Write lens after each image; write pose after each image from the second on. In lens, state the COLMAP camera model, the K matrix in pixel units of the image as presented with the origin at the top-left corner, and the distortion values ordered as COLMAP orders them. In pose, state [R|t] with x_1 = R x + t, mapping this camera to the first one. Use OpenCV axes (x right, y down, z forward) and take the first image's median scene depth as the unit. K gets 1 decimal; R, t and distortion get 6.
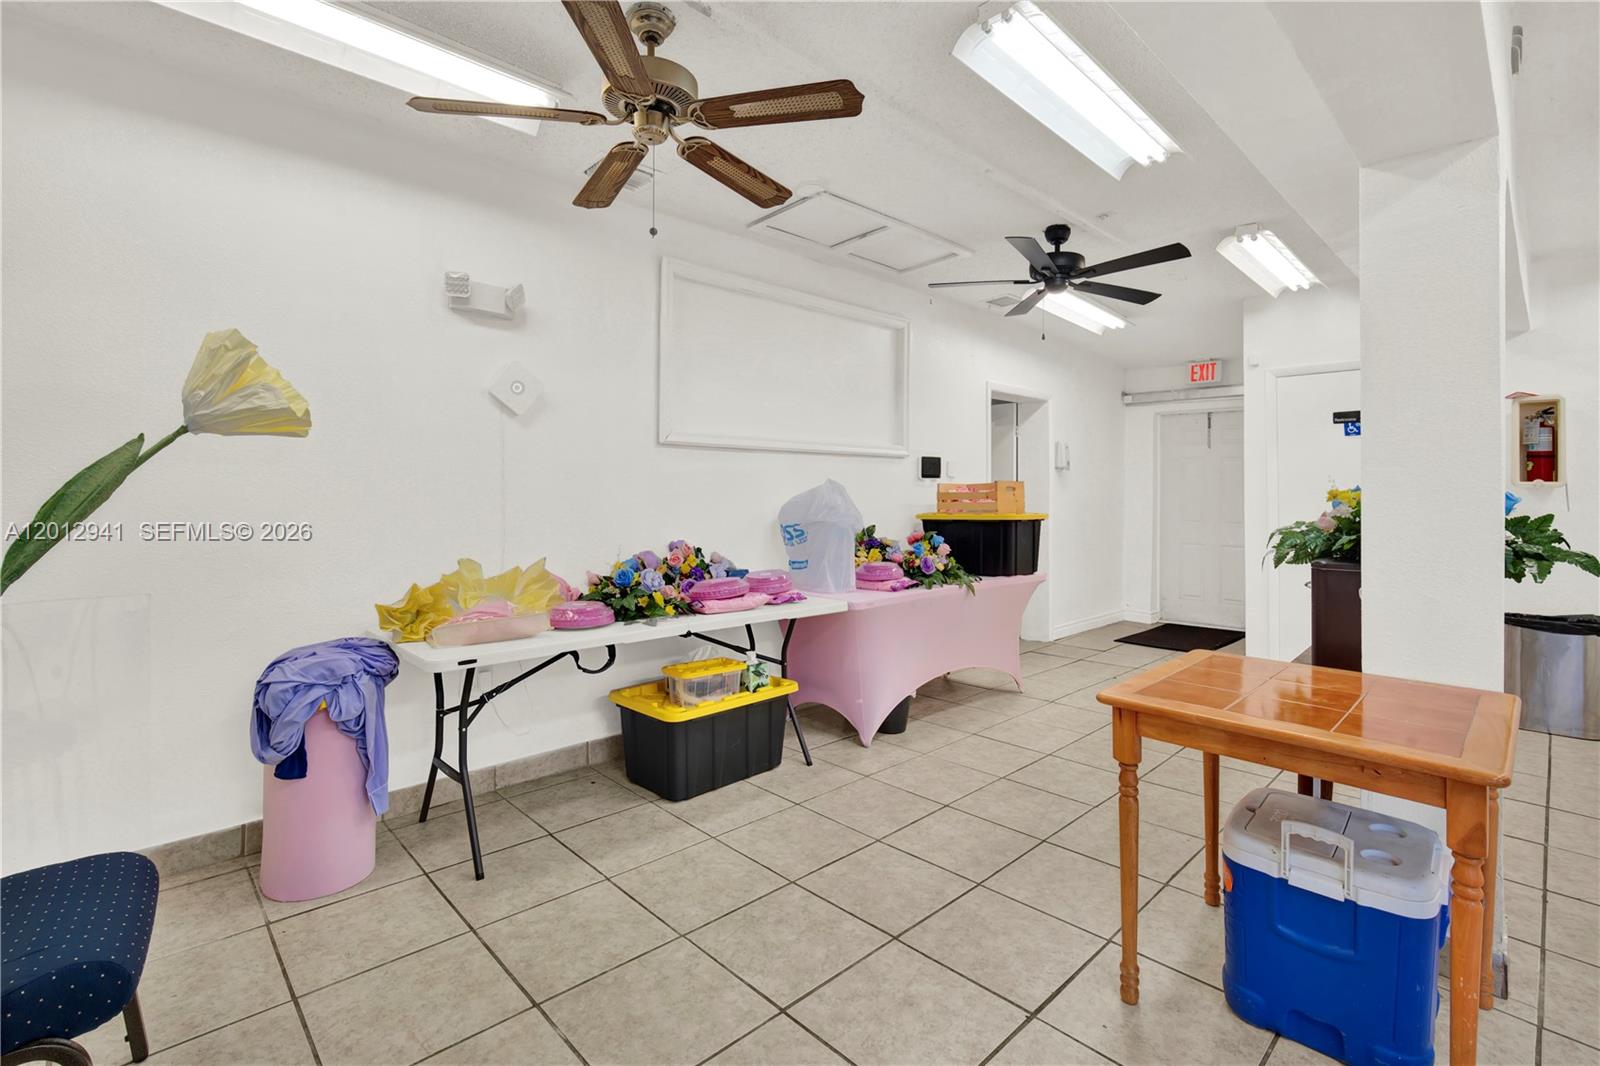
lens RADIAL K [[731.2, 0, 799.9], [0, 731.2, 535.2], [0, 0, 1]] dist [0.009616, 0.001525]
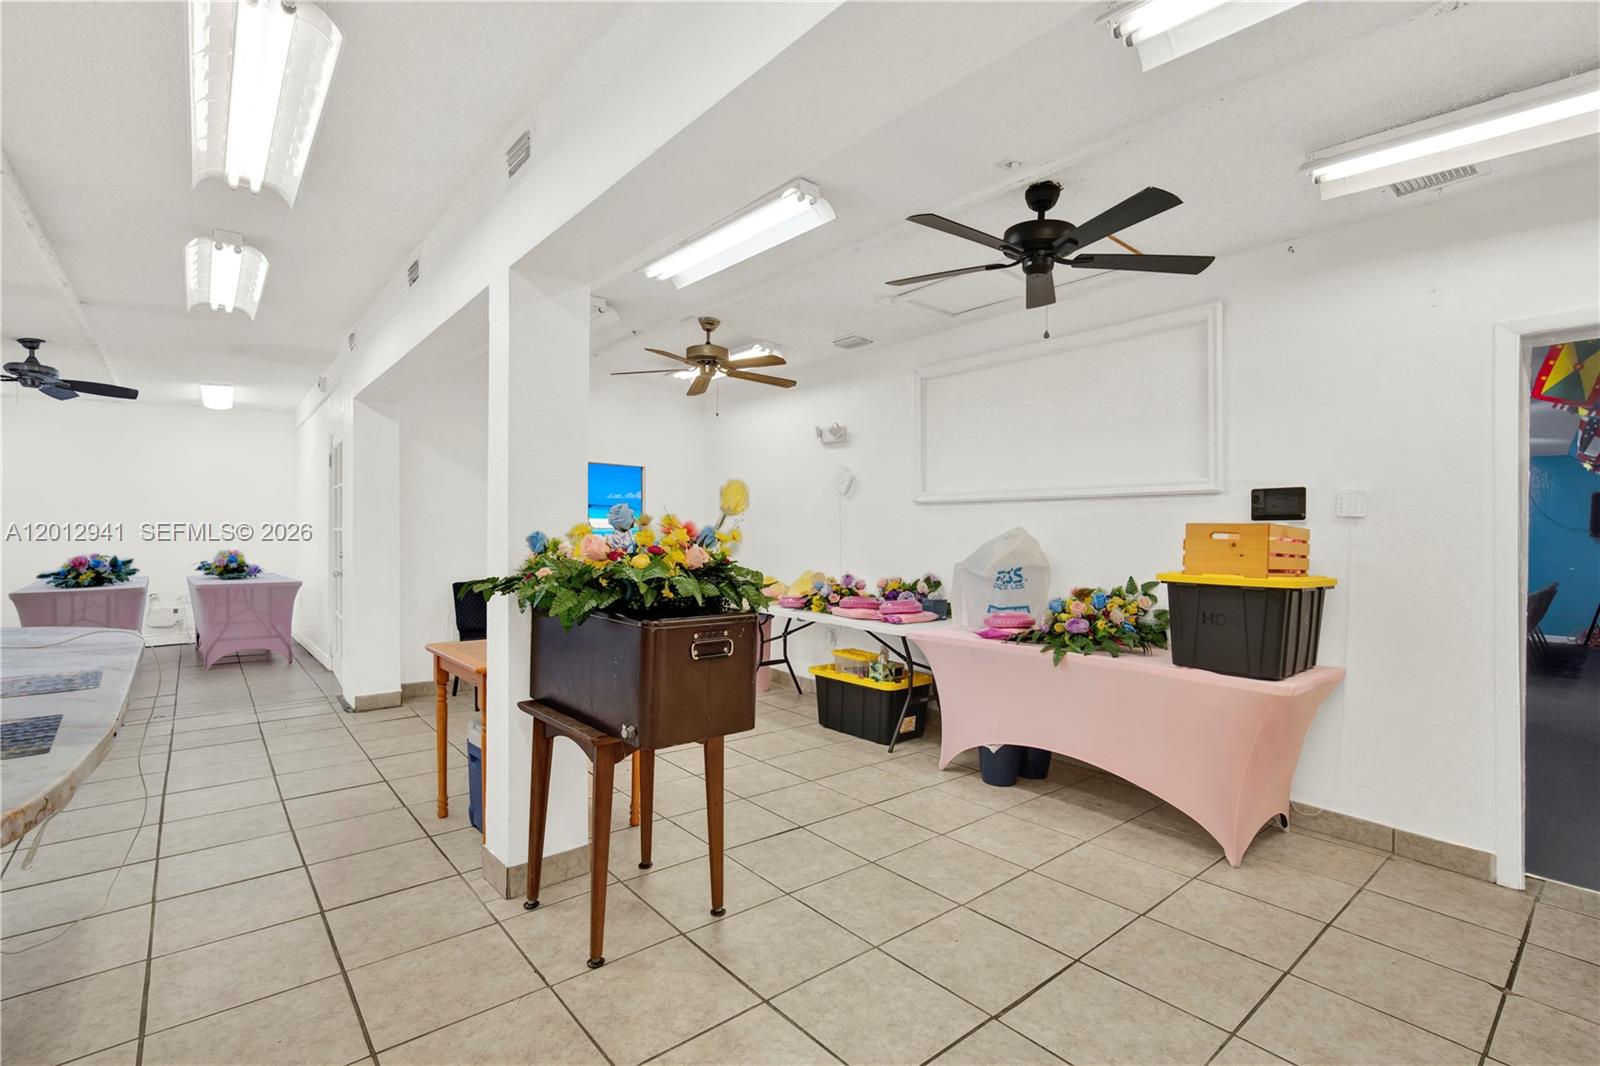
lens RADIAL K [[731.2, 0, 796.4], [0, 731.2, 533.9], [0, 0, 1]] dist [0.009616, 0.001525]
pose [[-0.066283, -0.001147, -0.997800, 1.331530], [-0.064618, 0.997905, 0.003145, -0.059748], [0.995706, 0.064684, -0.066218, 0.924973]]
